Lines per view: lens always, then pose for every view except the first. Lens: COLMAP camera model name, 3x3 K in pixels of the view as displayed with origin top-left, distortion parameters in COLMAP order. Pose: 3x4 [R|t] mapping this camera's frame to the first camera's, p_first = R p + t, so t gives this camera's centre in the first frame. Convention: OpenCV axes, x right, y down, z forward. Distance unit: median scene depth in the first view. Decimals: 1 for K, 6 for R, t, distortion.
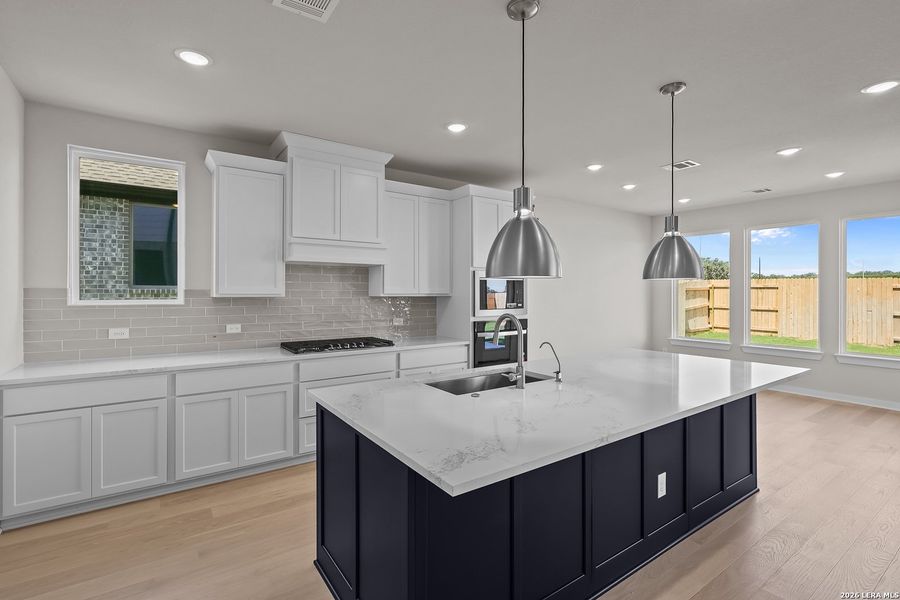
lens RADIAL K [[416.9, 0, 448.0], [0, 416.9, 291.1], [0, 0, 1]] dist [-0.002813, -0.000492]
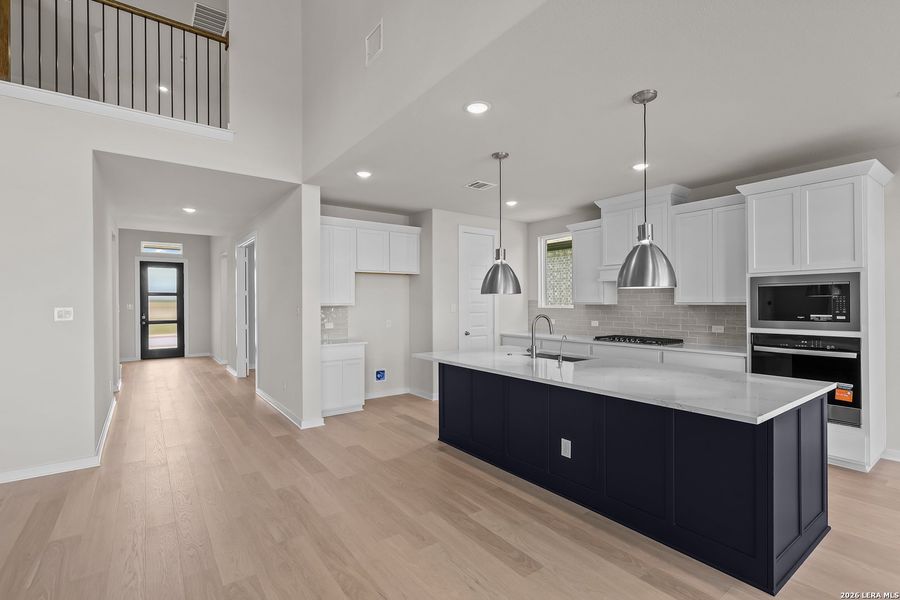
lens RADIAL K [[419.3, 0, 451.6], [0, 419.3, 300.9], [0, 0, 1]] dist [-0.001864, -0.000385]
pose [[0.029442, -0.004614, -0.999556, 1.022808], [0.007276, 0.999964, -0.004401, 0.002704], [0.999540, -0.007143, 0.029475, 0.337797]]
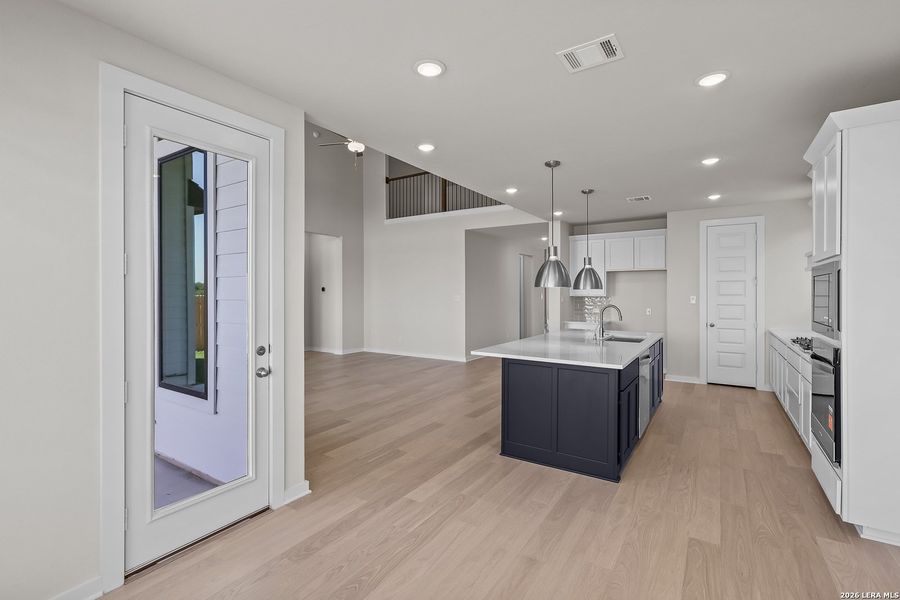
lens RADIAL K [[415.7, 0, 445.5], [0, 415.7, 295.5], [0, 0, 1]] dist [0.001542, -0.000085]
pose [[-0.927642, 0.004741, -0.373439, 0.992768], [0.003151, 0.999983, 0.004869, -0.005611], [0.373456, 0.003340, -0.927642, 1.529169]]
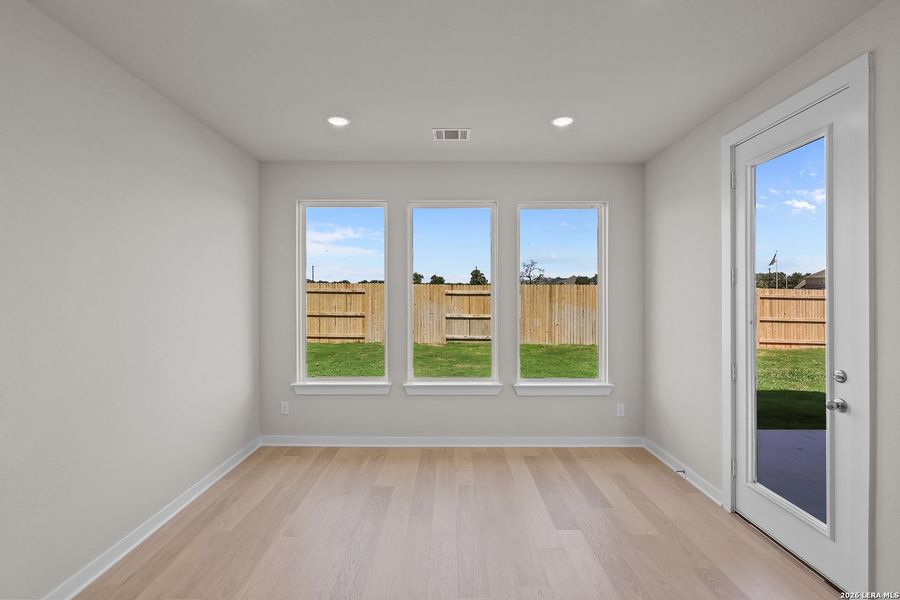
lens RADIAL K [[411.9, 0, 450.0], [0, 411.9, 300.0], [0, 0, 1]] dist [-0.003544, -0.000430]
pose [[0.566153, -0.010543, 0.824233, 0.342927], [-0.001135, 0.999907, 0.013570, -0.012955], [-0.824300, -0.008618, 0.566088, 0.905946]]
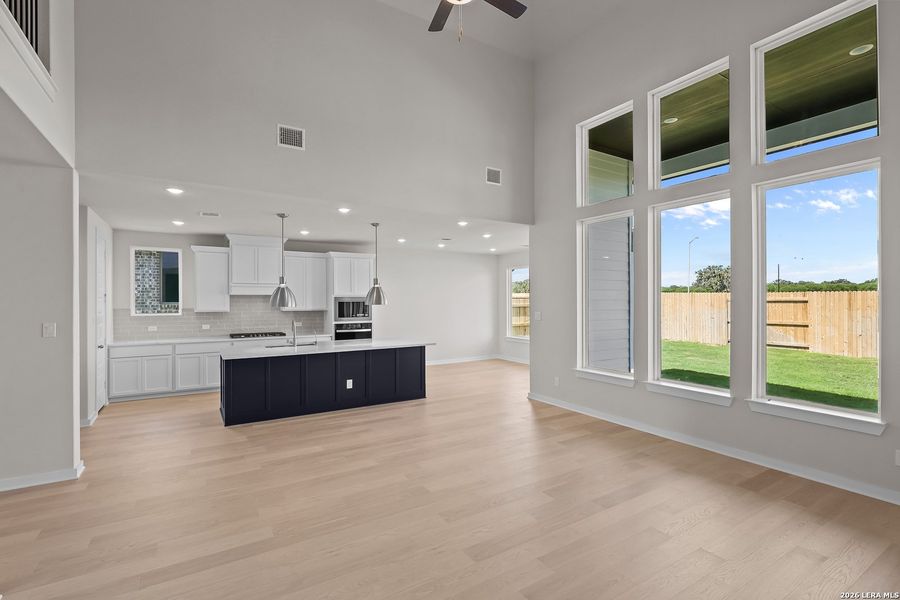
lens RADIAL K [[411.9, 0, 450.0], [0, 411.9, 300.0], [0, 0, 1]] dist [-0.003544, -0.000430]
pose [[0.998835, -0.003148, -0.048150, 0.716378], [0.003268, 0.999992, 0.002413, -0.040357], [0.048142, -0.002568, 0.998837, -0.885898]]
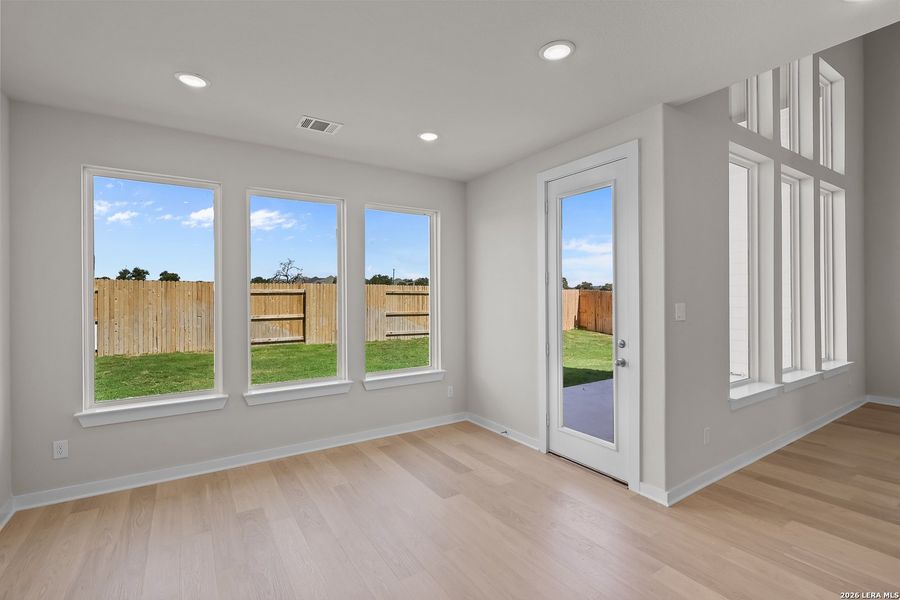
lens RADIAL K [[409.6, 0, 447.7], [0, 409.6, 297.2], [0, 0, 1]] dist [-0.001791, 0.000209]
pose [[0.031573, -0.007688, 0.999472, 0.245632], [0.001611, 0.999970, 0.007641, -0.007581], [-0.999500, 0.001369, 0.031585, 1.097296]]
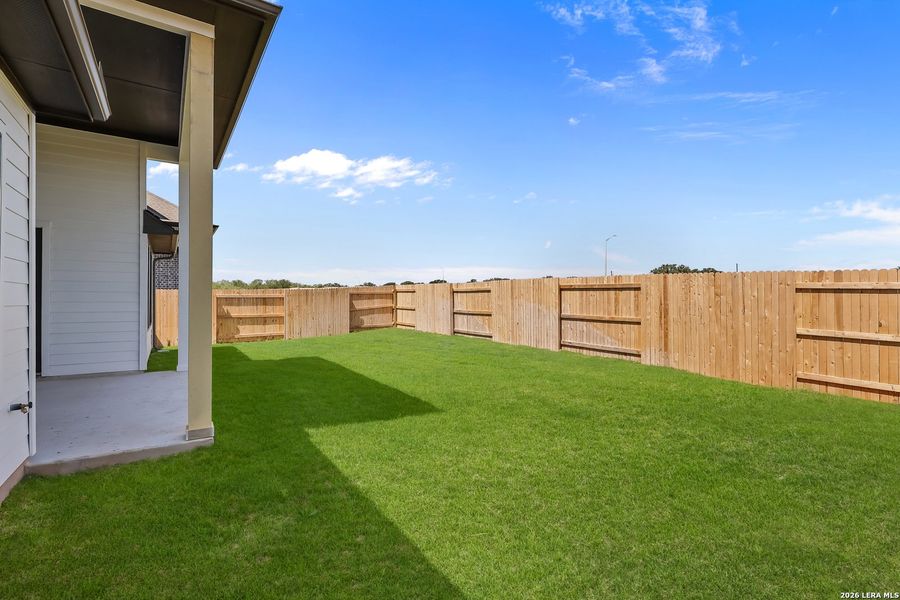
lens RADIAL K [[419.3, 0, 451.6], [0, 419.3, 300.9], [0, 0, 1]] dist [-0.001864, -0.000385]
pose [[0.999966, -0.004665, -0.006864, 2.894901], [0.004736, 0.999936, 0.010294, 0.028121], [0.006815, -0.010326, 0.999923, -0.860866]]
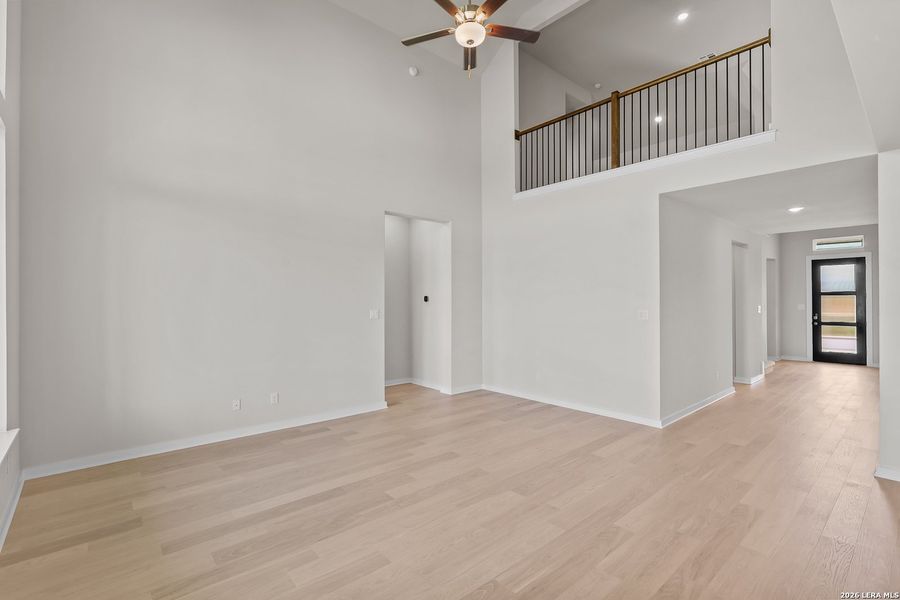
lens RADIAL K [[416.9, 0, 448.0], [0, 416.9, 291.1], [0, 0, 1]] dist [-0.002813, -0.000492]
pose [[-0.994026, -0.000495, -0.109147, 0.844973], [0.002508, 0.999622, -0.027383, -0.017122], [0.109119, -0.027493, -0.993648, 0.729355]]
